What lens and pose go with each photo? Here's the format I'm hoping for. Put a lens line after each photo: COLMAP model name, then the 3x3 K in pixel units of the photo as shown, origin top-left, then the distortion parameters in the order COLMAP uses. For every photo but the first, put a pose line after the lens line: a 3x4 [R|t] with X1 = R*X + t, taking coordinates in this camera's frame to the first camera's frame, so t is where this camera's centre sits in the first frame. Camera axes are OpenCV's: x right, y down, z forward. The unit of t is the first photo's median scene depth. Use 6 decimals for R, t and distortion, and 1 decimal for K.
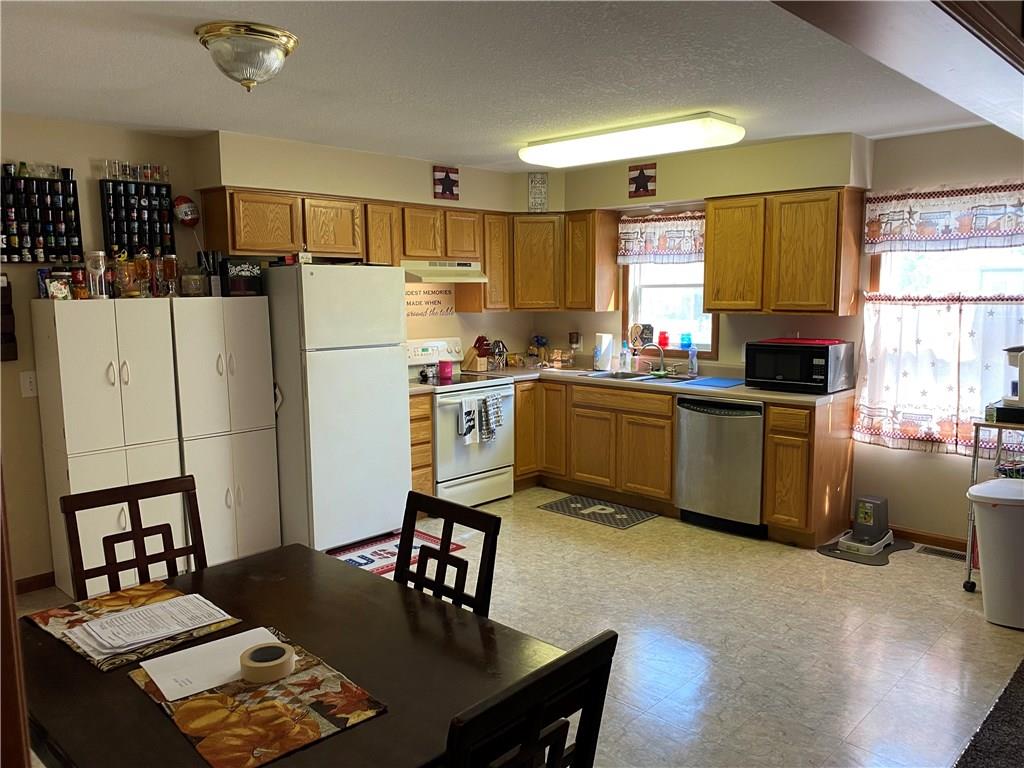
lens RADIAL K [[804.2, 0, 508.5], [0, 804.2, 391.3], [0, 0, 1]] dist [-0.002037, -0.020295]
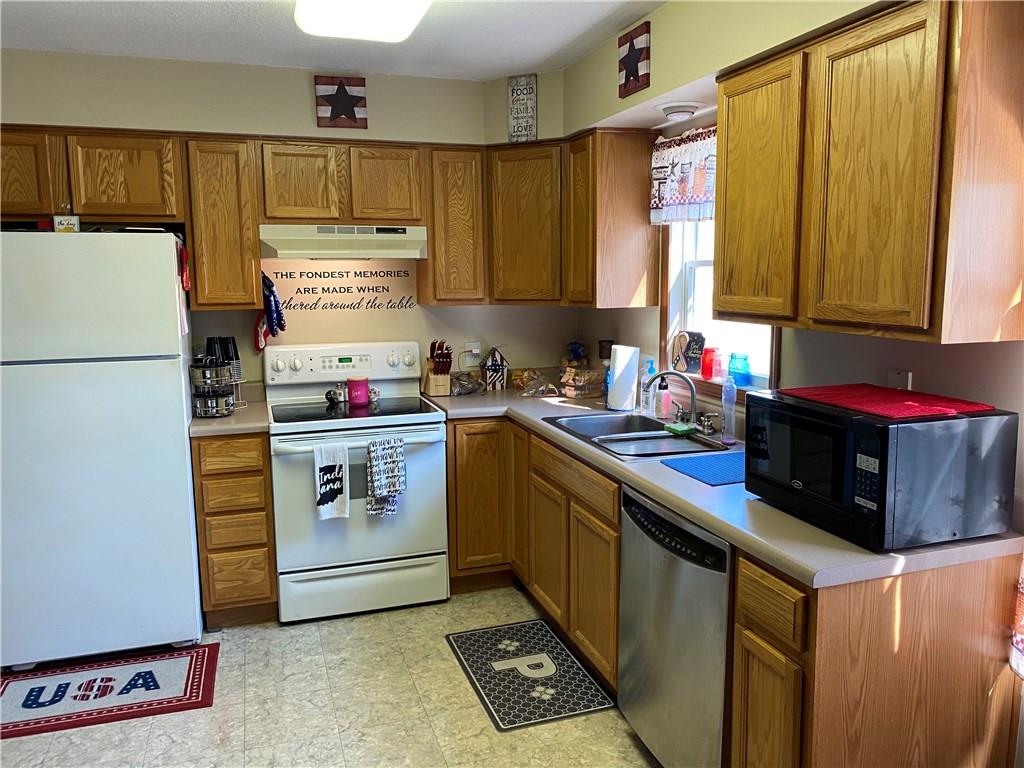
lens RADIAL K [[804.2, 0, 516.6], [0, 804.2, 374.7], [0, 0, 1]] dist [-0.002037, -0.020295]
pose [[0.884503, 0.061181, -0.462505, 0.349078], [-0.057760, 0.998097, 0.021570, -0.065037], [0.462945, 0.007636, 0.886354, 0.499178]]
